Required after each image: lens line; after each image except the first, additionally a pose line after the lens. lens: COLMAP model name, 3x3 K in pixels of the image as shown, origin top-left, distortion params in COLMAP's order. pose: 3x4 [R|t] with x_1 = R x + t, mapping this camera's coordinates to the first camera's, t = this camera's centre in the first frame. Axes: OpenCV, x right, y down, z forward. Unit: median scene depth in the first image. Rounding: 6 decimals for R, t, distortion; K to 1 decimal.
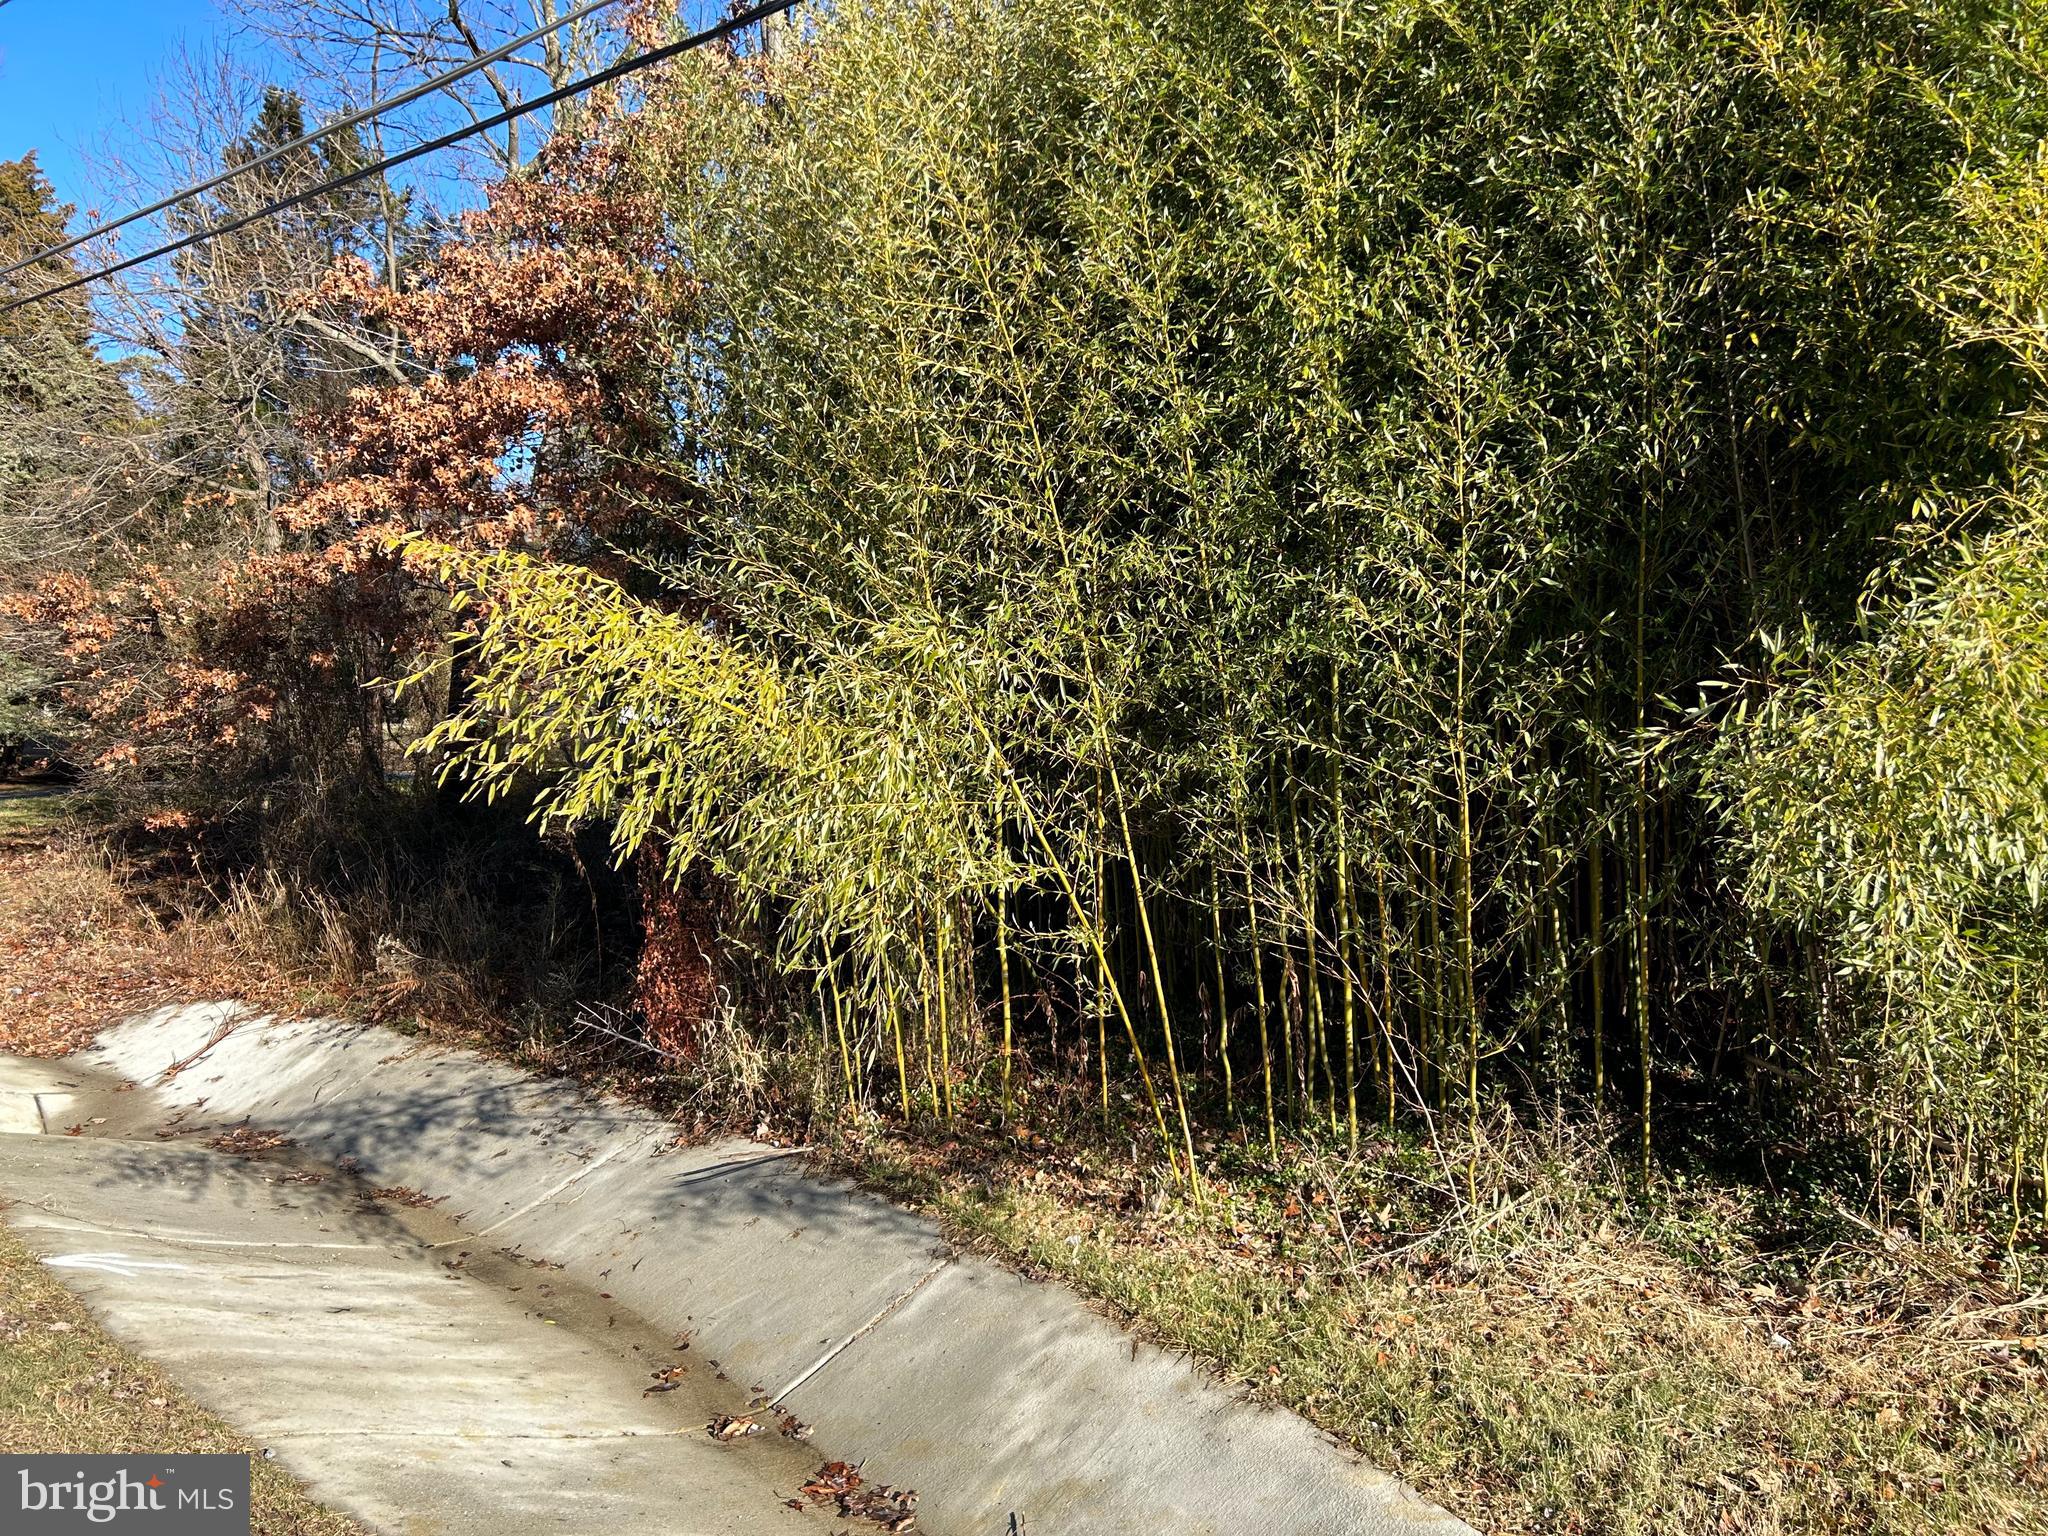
lens RADIAL K [[1536.5, 0, 1028.5], [0, 1536.5, 765.4], [0, 0, 1]] dist [0.054191, -0.067166]
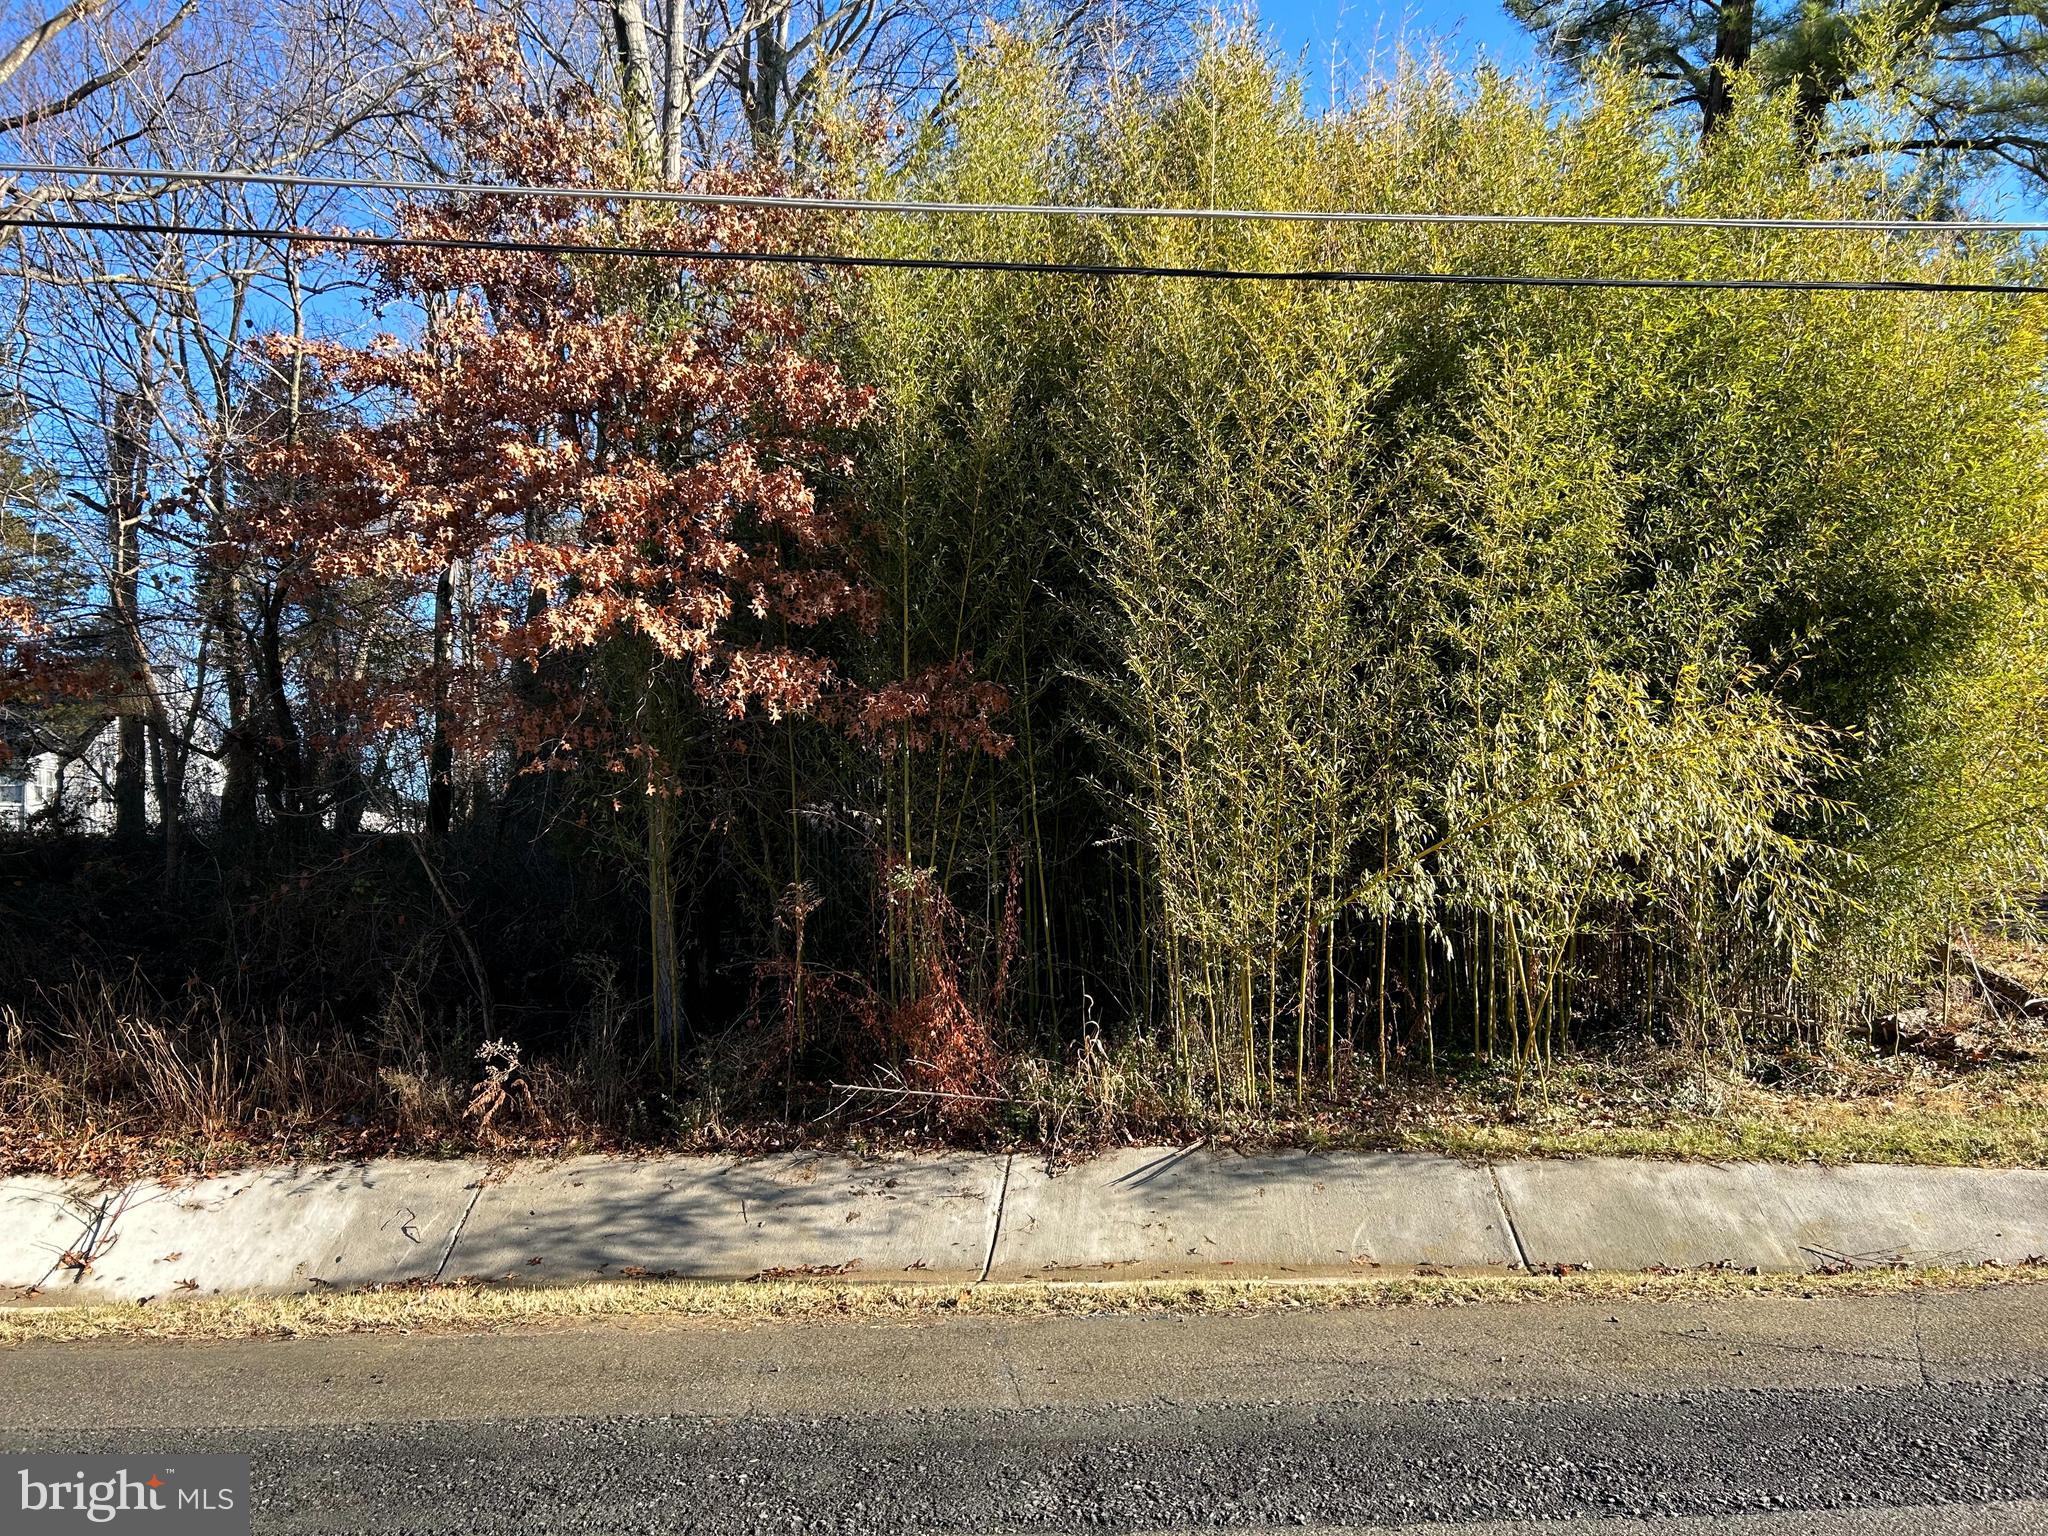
lens RADIAL K [[1536.5, 0, 1010.8], [0, 1536.5, 761.9], [0, 0, 1]] dist [0.054191, -0.067166]
pose [[0.741622, 0.020642, 0.670501, -1.380302], [0.028070, 0.997696, -0.061763, 0.019754], [-0.670231, 0.064626, 0.739334, 0.207060]]
